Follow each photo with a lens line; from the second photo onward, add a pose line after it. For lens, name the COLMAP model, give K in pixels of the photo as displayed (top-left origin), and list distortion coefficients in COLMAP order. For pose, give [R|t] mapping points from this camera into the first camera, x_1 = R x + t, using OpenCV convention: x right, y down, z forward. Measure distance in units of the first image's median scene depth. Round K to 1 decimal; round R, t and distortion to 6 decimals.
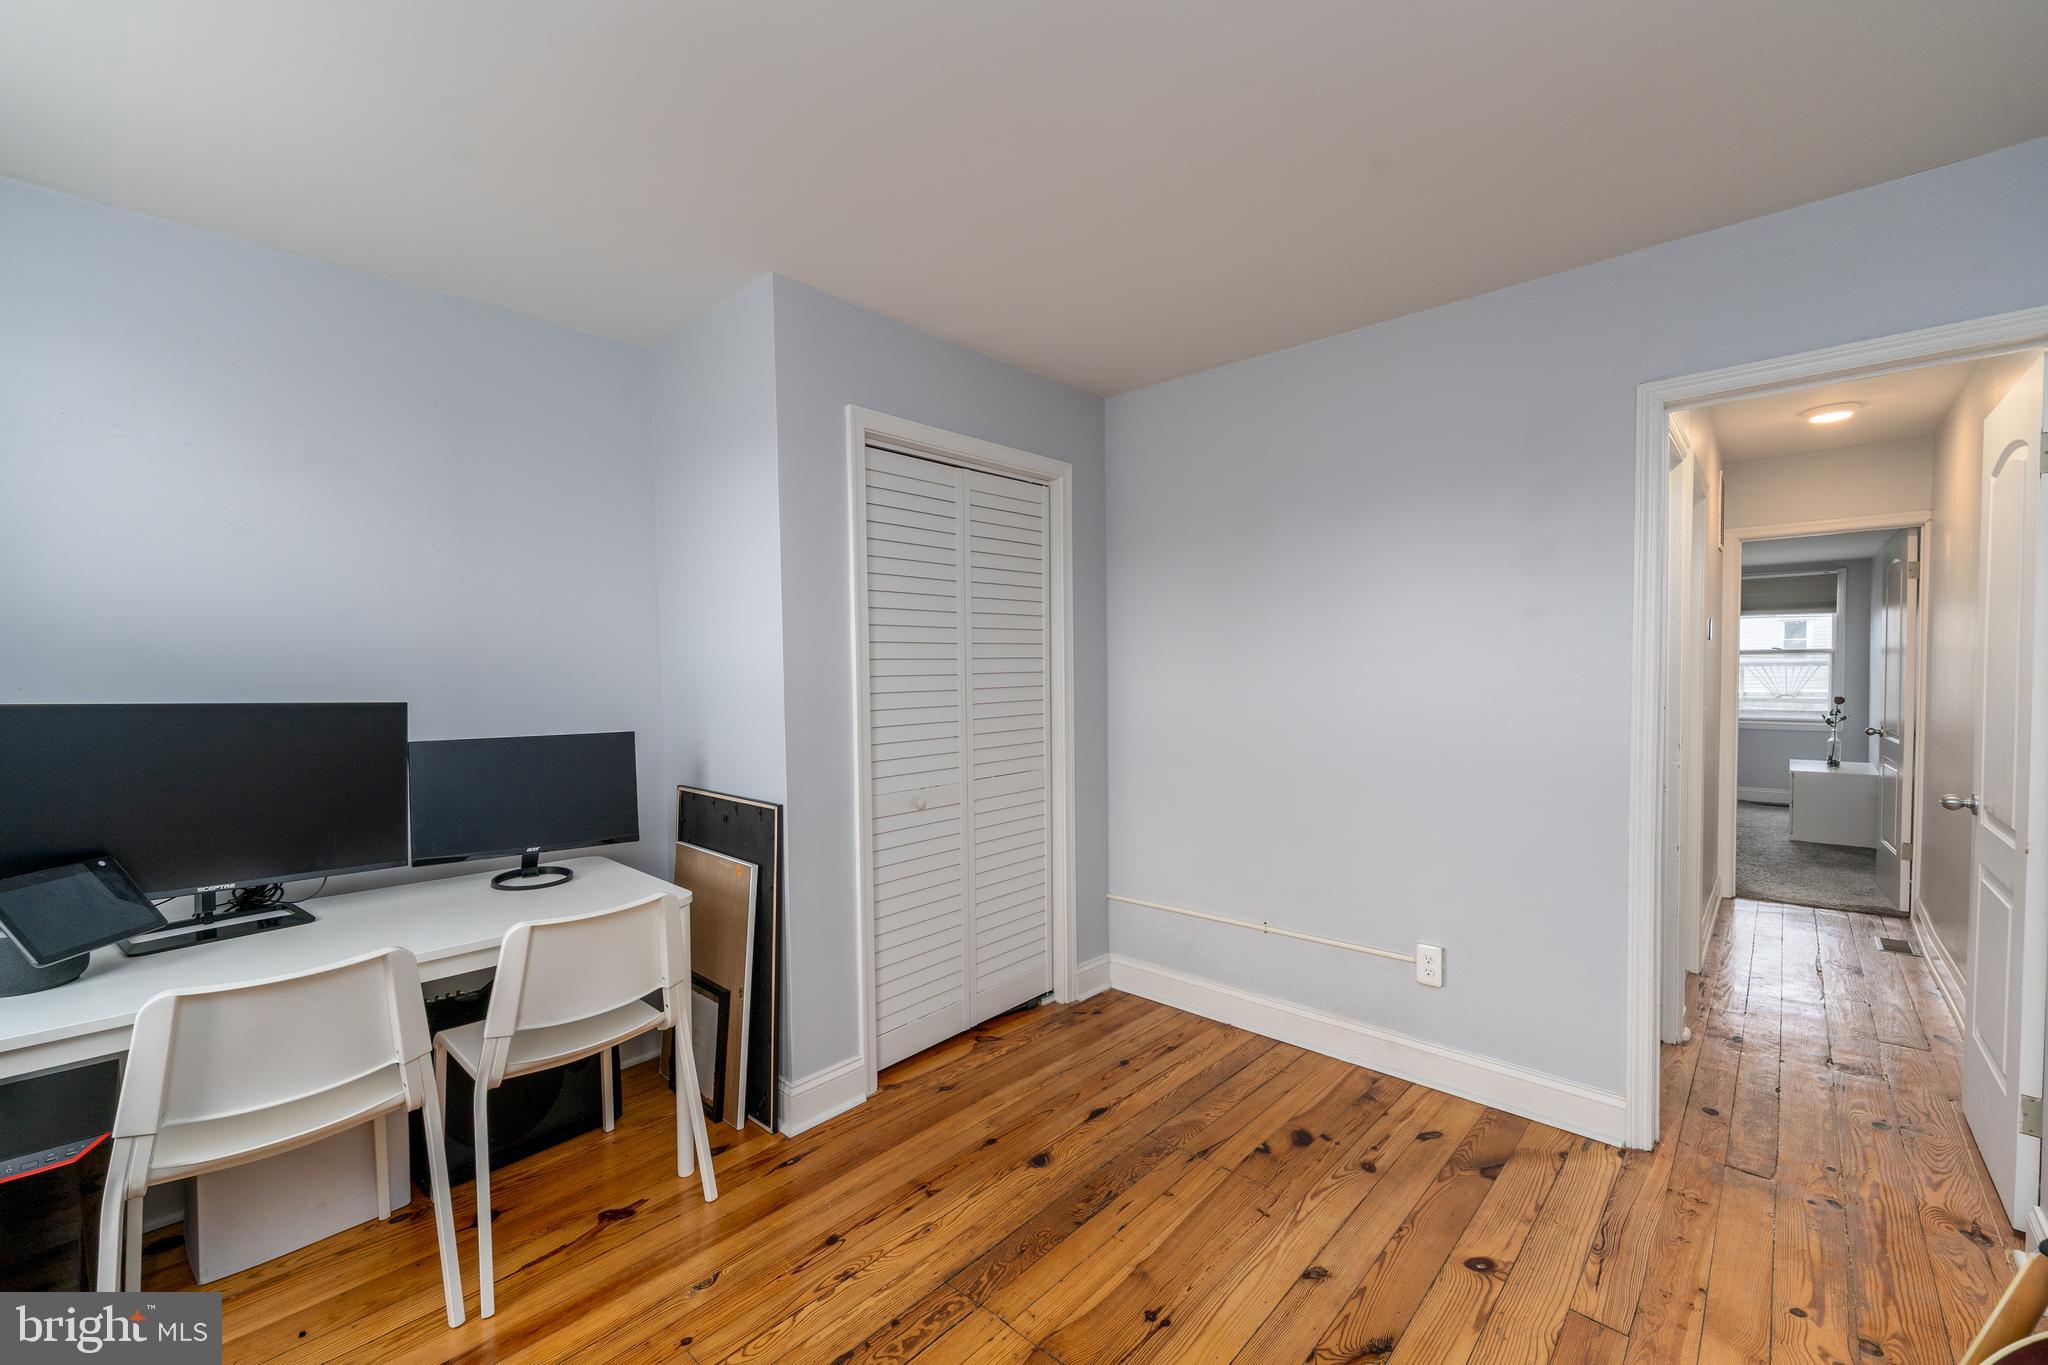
lens RADIAL K [[836.6, 0, 1018.4], [0, 836.6, 691.2], [0, 0, 1]] dist [0.000827, -0.000828]
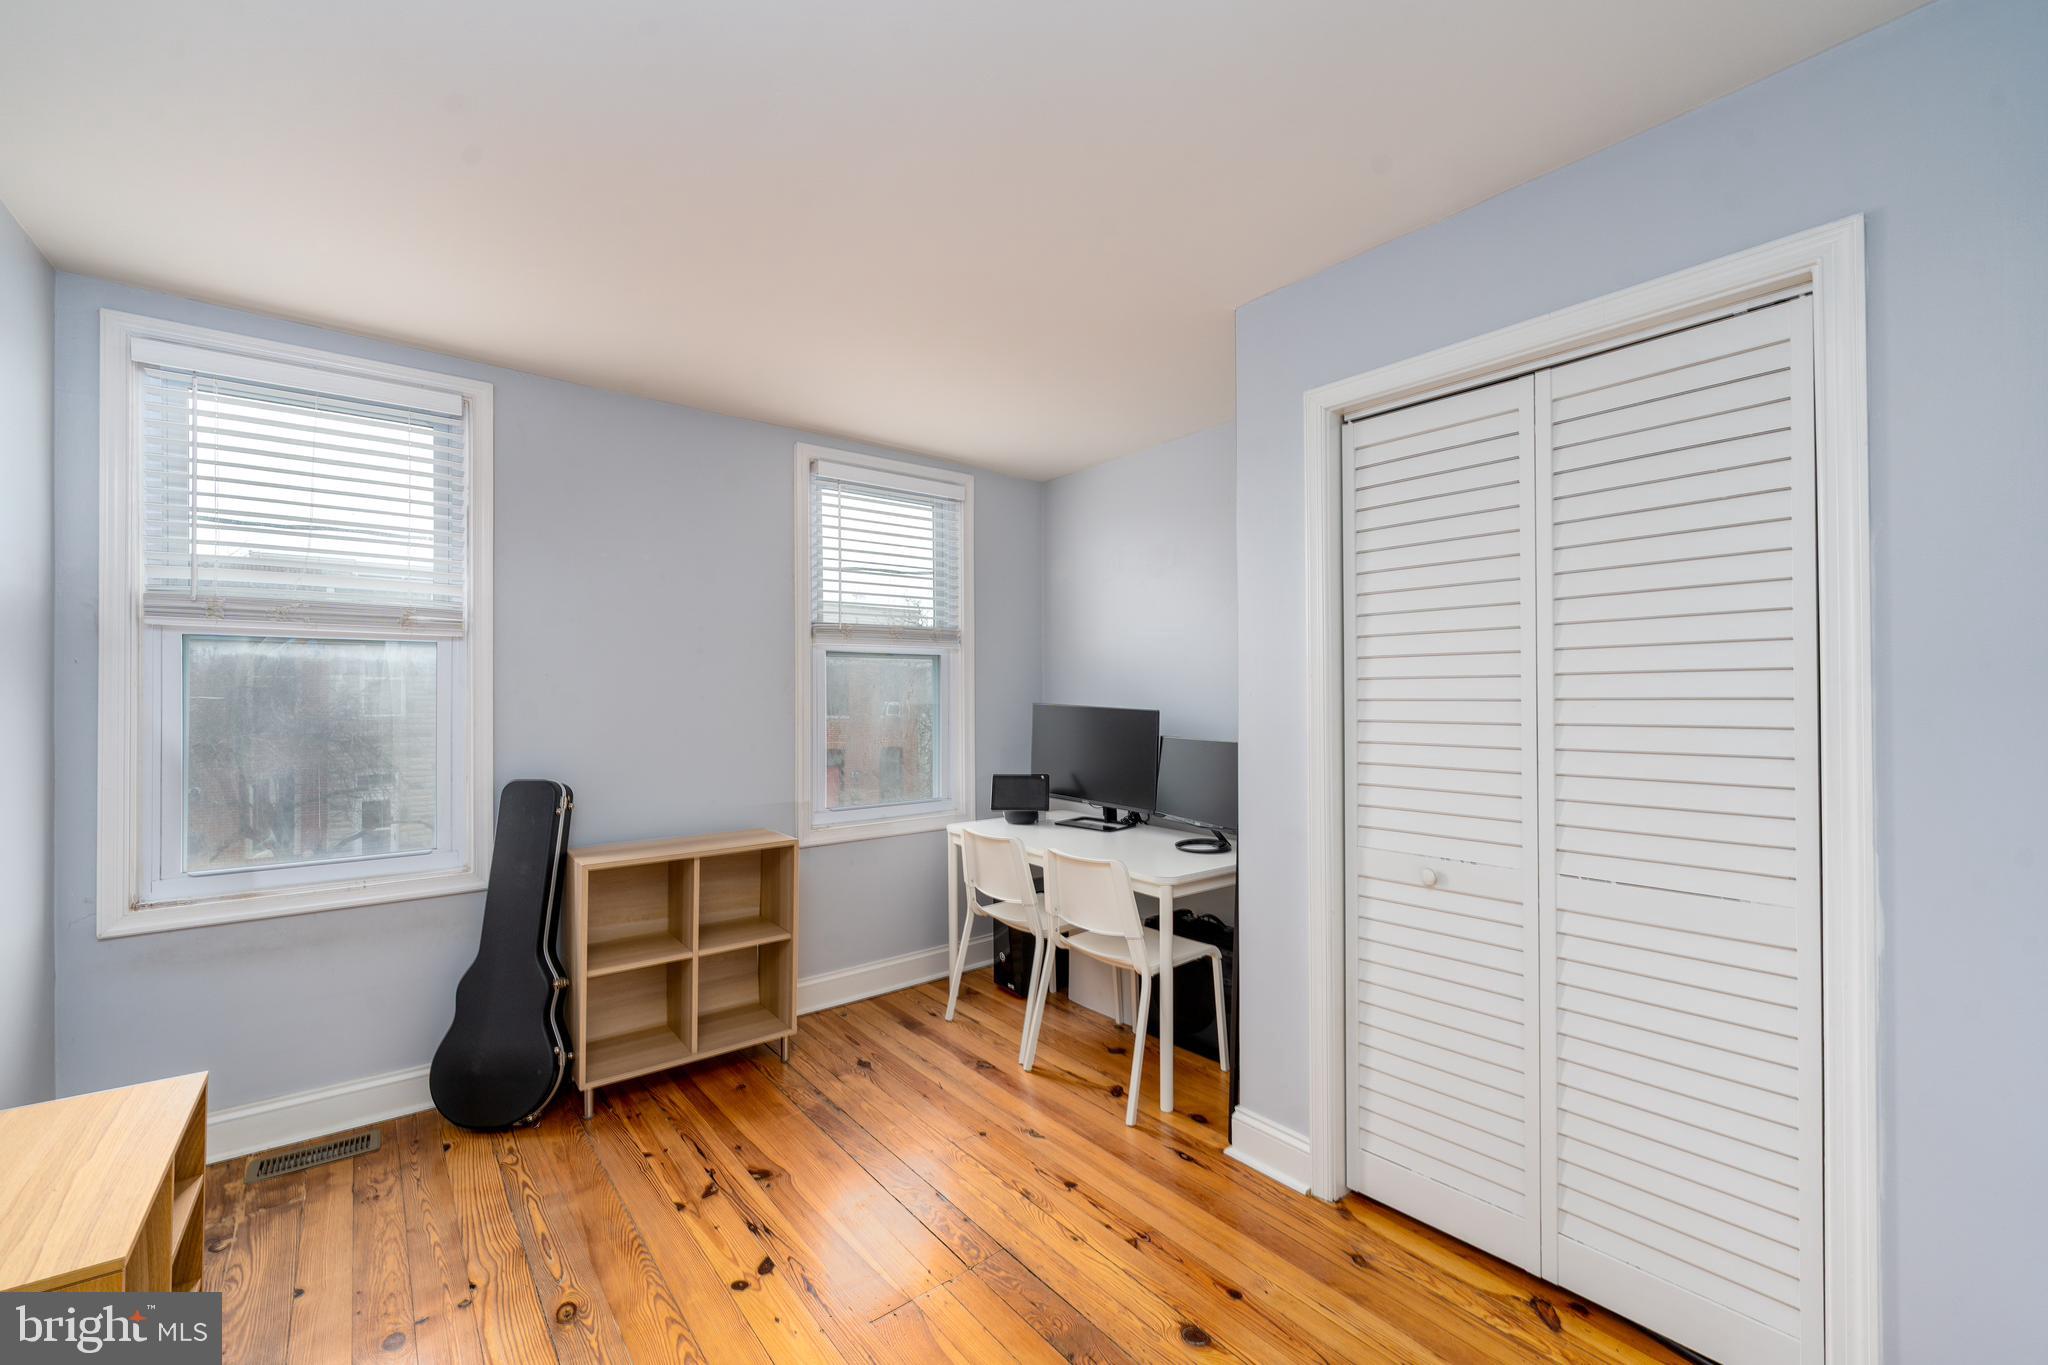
lens RADIAL K [[836.6, 0, 1026.7], [0, 836.6, 686.2], [0, 0, 1]] dist [0.000827, -0.000828]
pose [[-0.148286, 0.003393, -0.988939, 0.775517], [-0.021115, 0.999755, 0.006596, -0.033987], [0.988719, 0.021860, -0.148178, 0.914340]]
